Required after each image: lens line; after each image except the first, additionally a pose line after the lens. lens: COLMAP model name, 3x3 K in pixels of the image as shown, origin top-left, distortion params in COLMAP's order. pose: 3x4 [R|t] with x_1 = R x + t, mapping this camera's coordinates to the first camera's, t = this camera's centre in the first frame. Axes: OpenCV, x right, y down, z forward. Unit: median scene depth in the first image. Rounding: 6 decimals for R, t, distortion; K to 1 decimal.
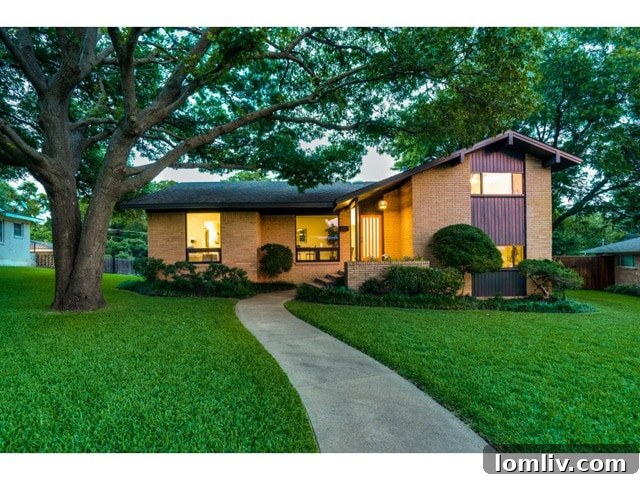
lens RADIAL K [[302.5, 0, 310.1], [0, 302.5, 245.3], [0, 0, 1]] dist [-0.041097, 0.012224]
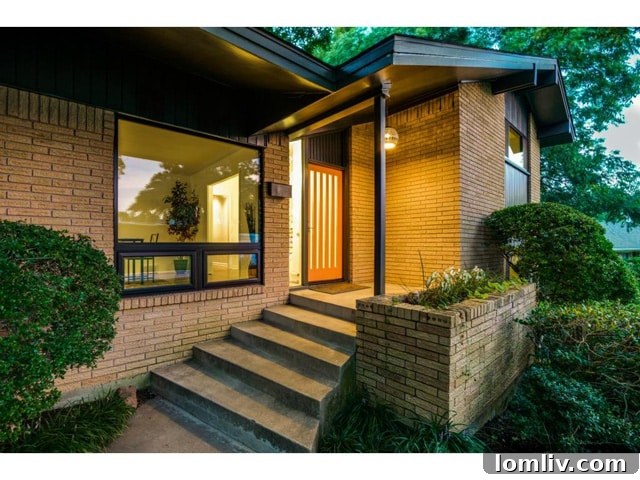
lens RADIAL K [[302.5, 0, 310.1], [0, 302.5, 245.3], [0, 0, 1]] dist [-0.041097, 0.012224]
pose [[0.748230, 0.009561, 0.663371, -0.095952], [-0.018250, 0.999814, 0.006174, 0.005810], [-0.663189, -0.016726, 0.748265, 0.702006]]
